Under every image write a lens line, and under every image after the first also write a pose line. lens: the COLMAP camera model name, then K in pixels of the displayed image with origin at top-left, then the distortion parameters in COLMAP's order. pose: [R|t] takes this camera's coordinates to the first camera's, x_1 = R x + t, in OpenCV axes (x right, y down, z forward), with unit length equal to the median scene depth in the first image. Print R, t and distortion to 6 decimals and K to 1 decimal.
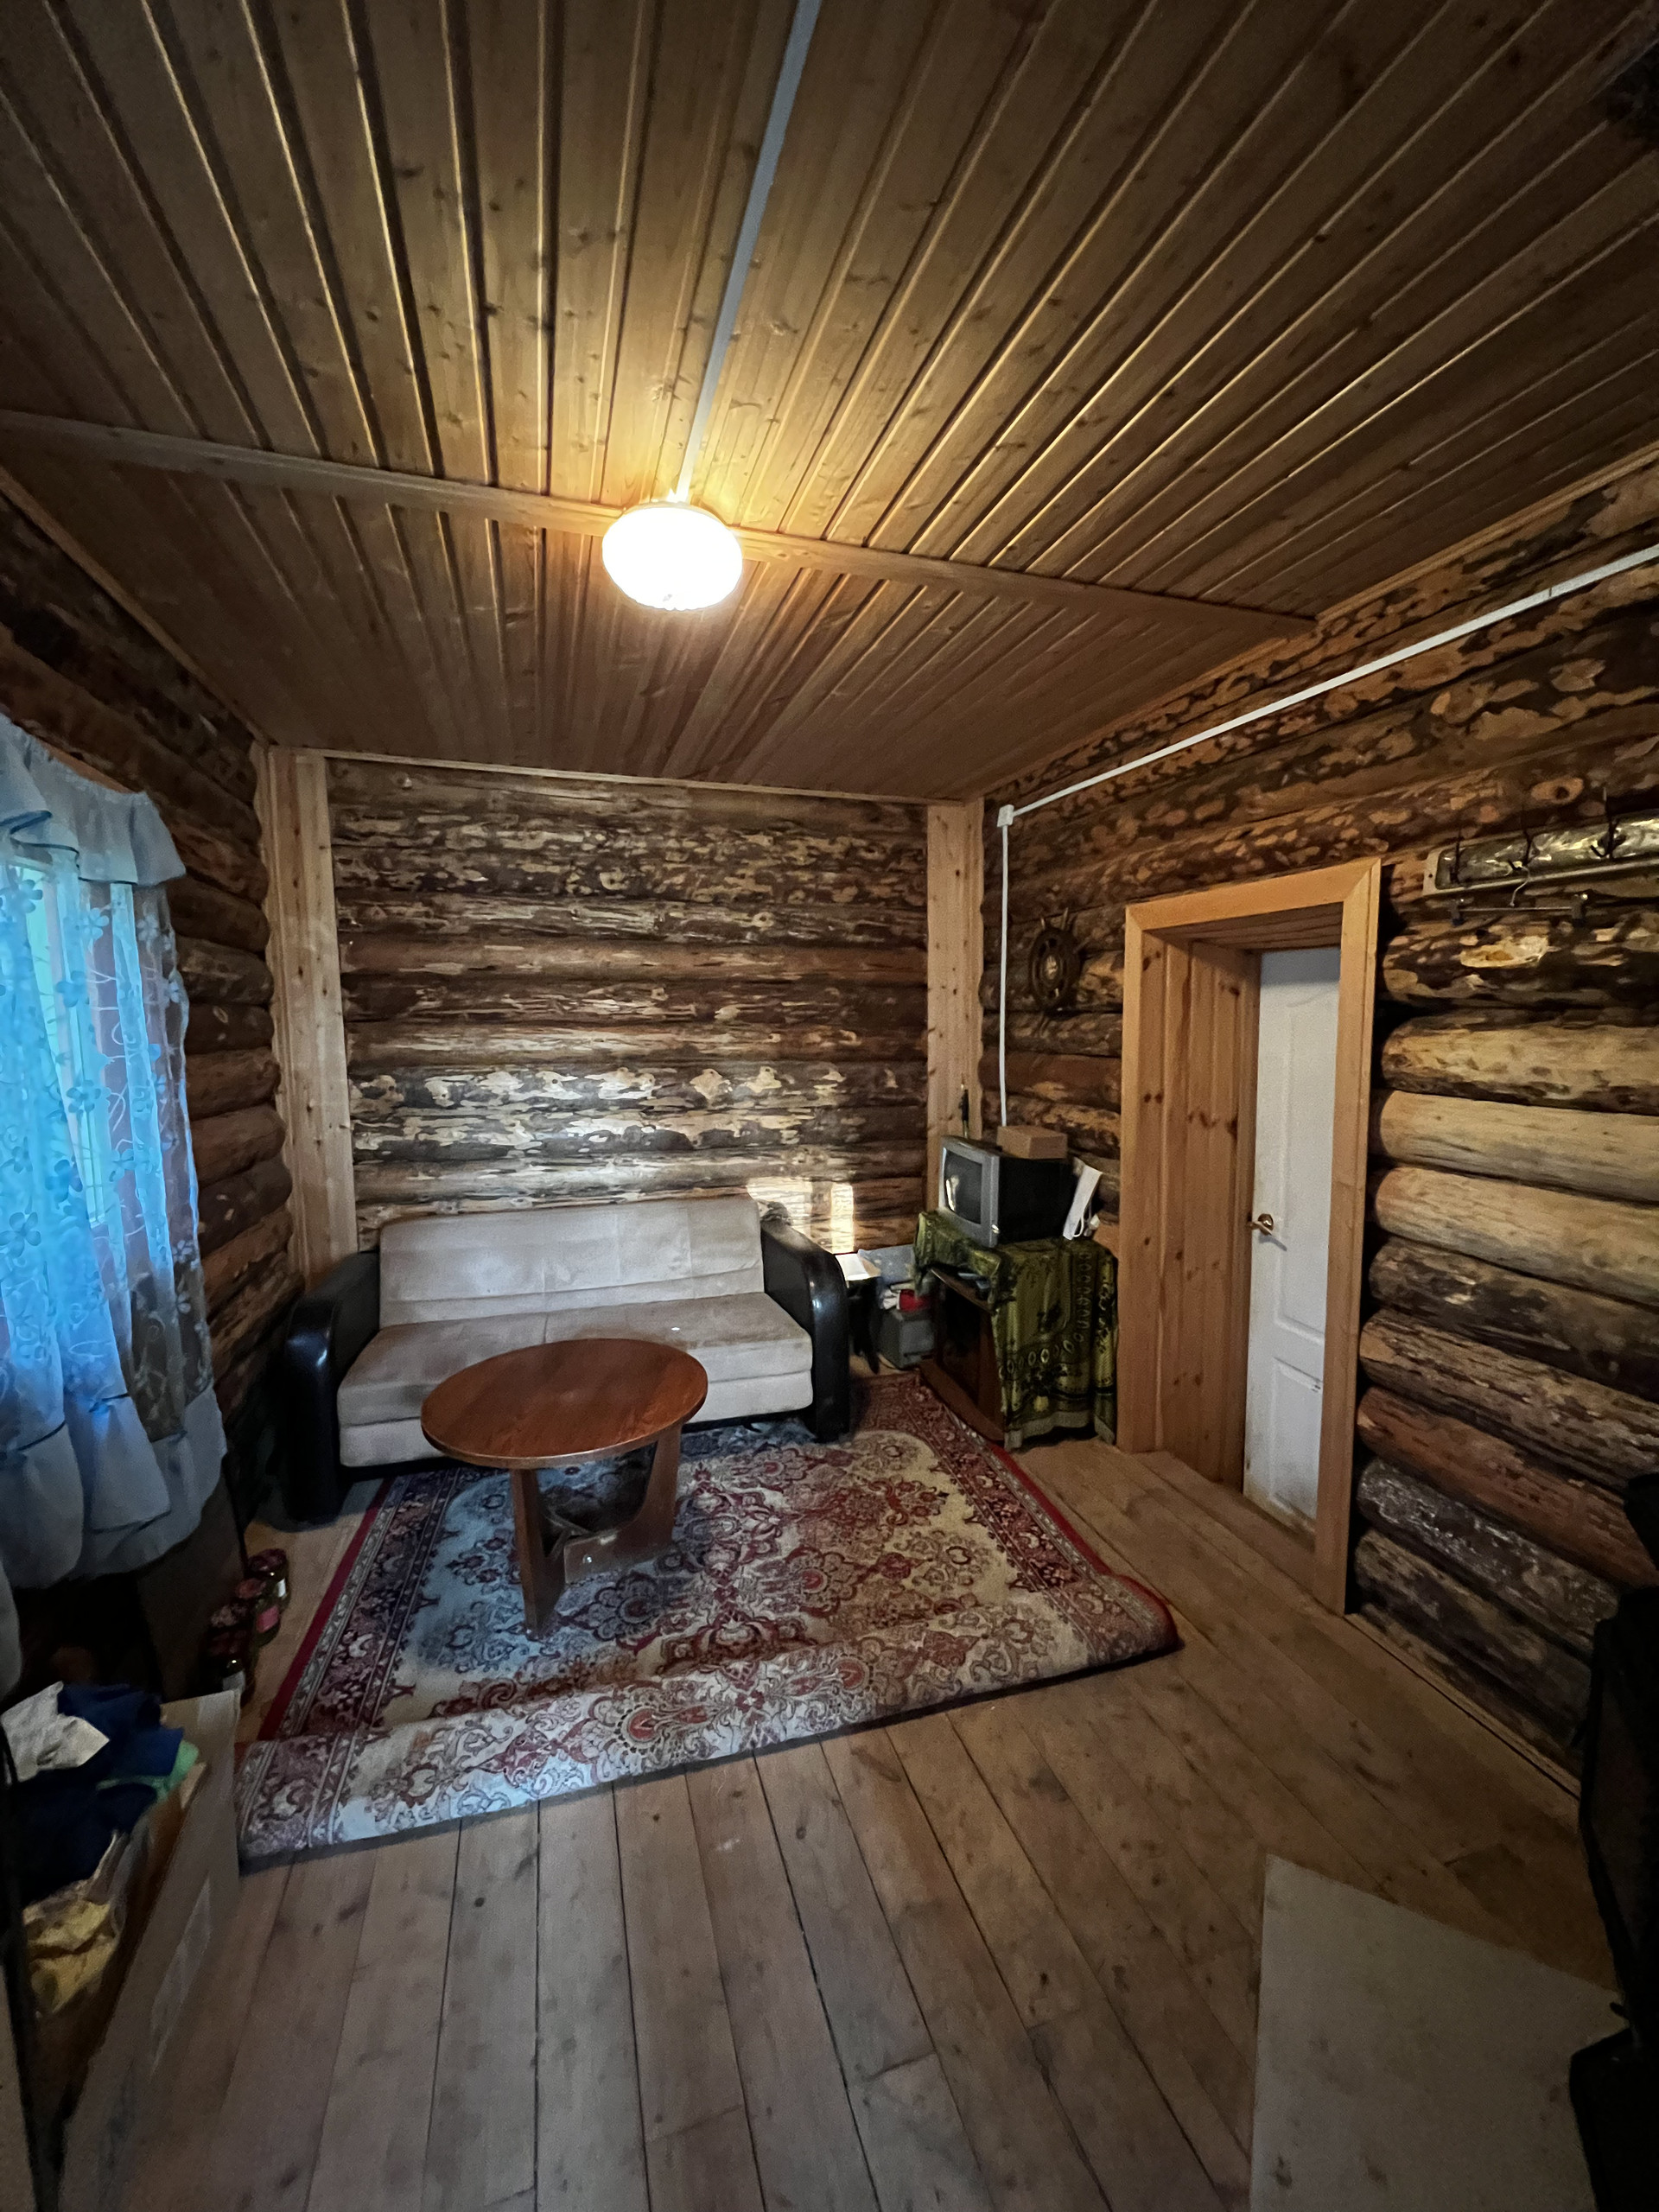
lens RADIAL K [[881.5, 0, 833.6], [0, 881.5, 1104.1], [0, 0, 1]] dist [-0.001220, 0.000485]
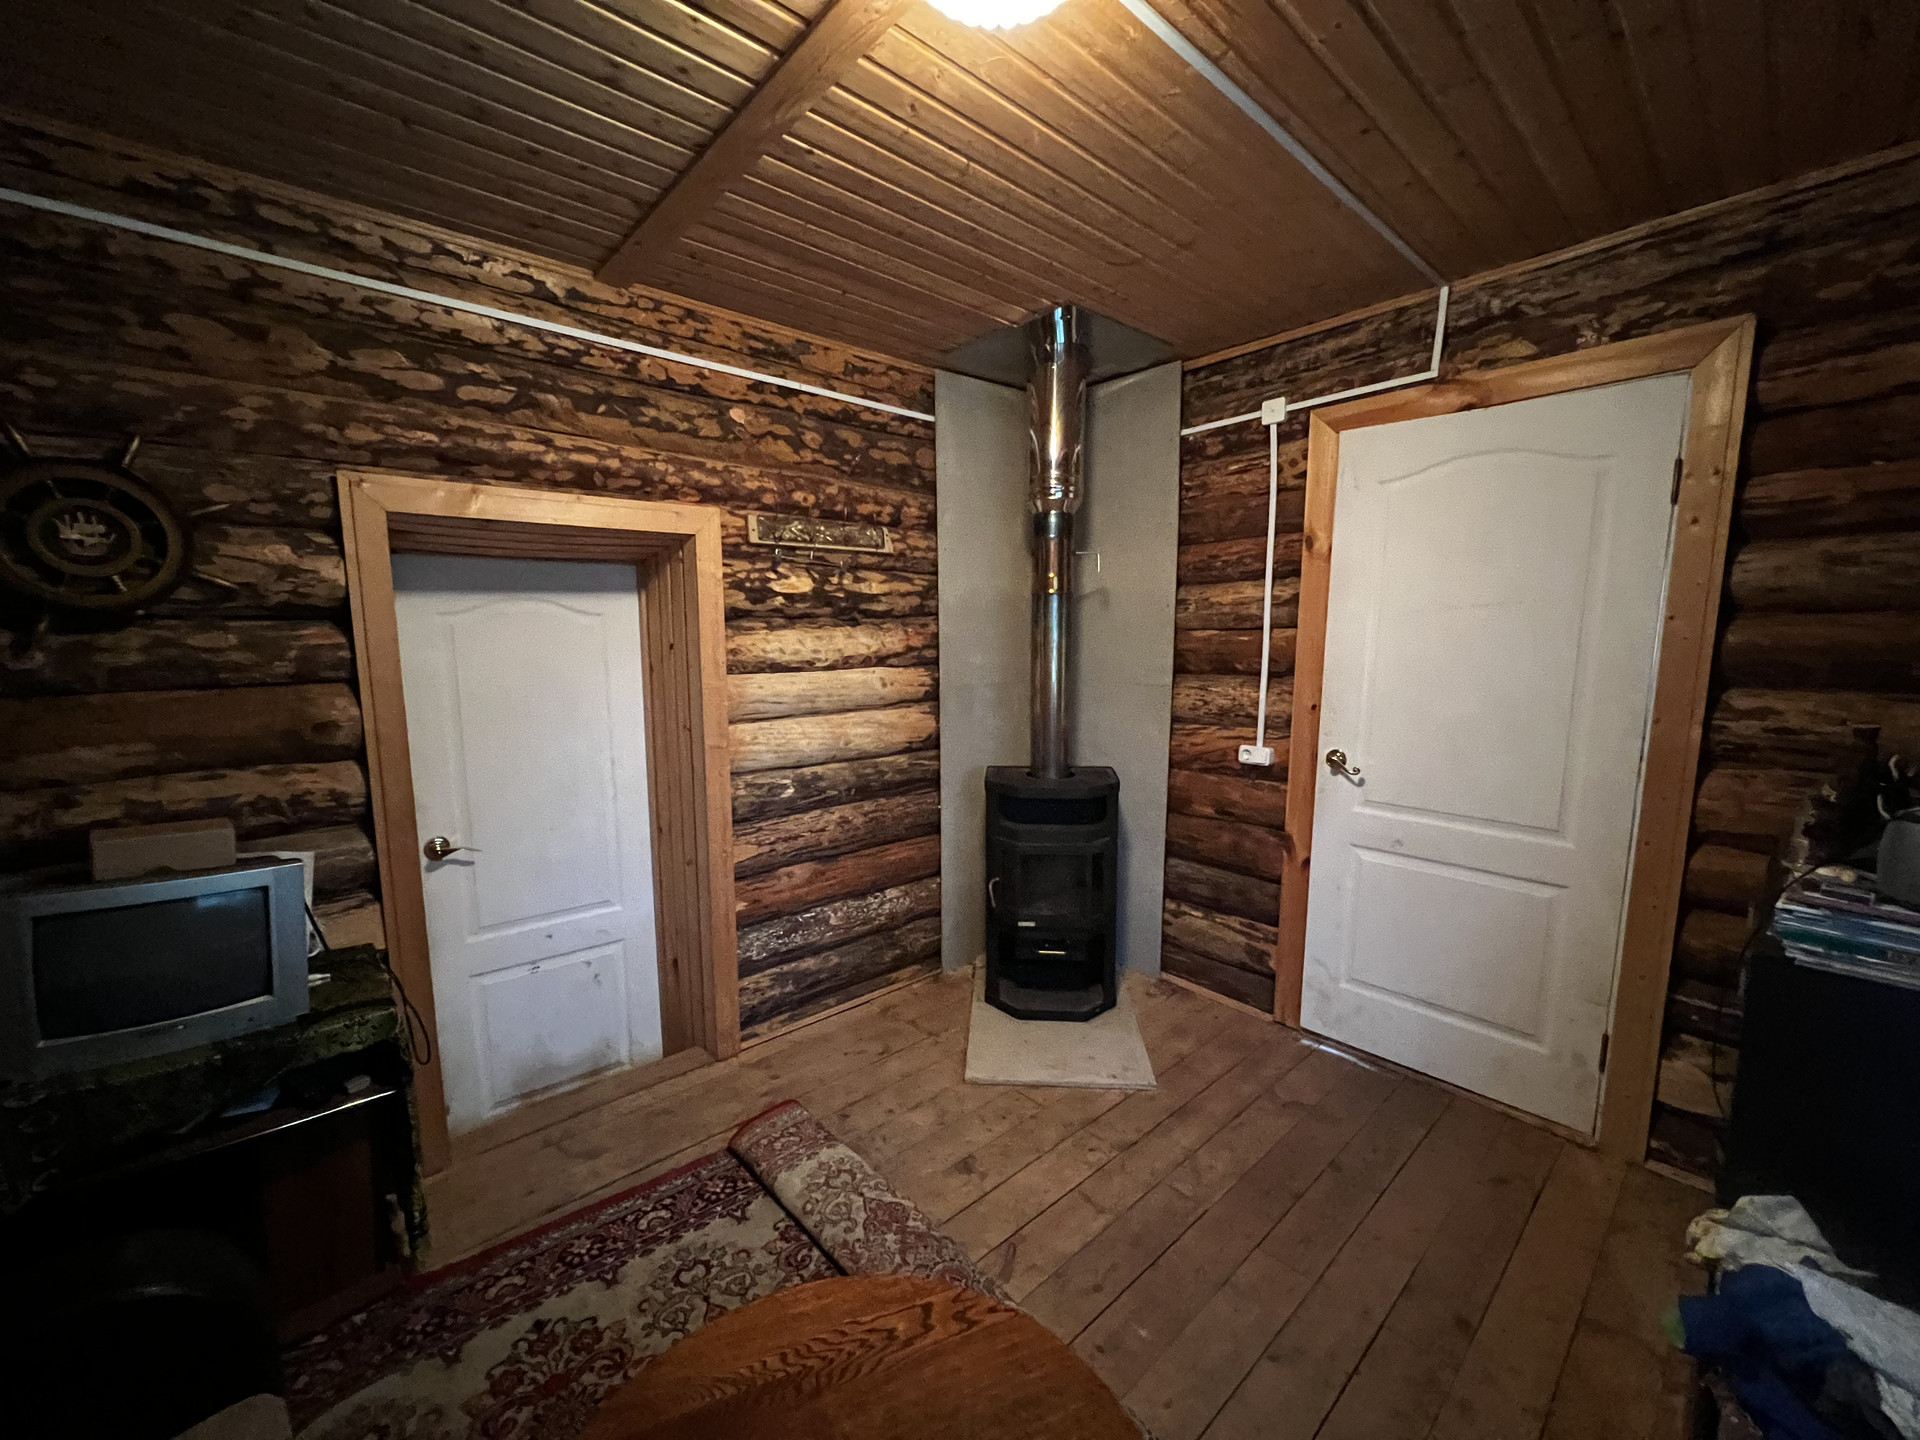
lens RADIAL K [[765.1, 0, 953.2], [0, 765.1, 723.7], [0, 0, 1]] dist [-0.001220, 0.000485]
pose [[-0.404016, -0.108323, 0.908316, -0.680536], [0.103374, 0.981196, 0.162995, -0.104925], [-0.908892, 0.159749, -0.385221, 1.199548]]
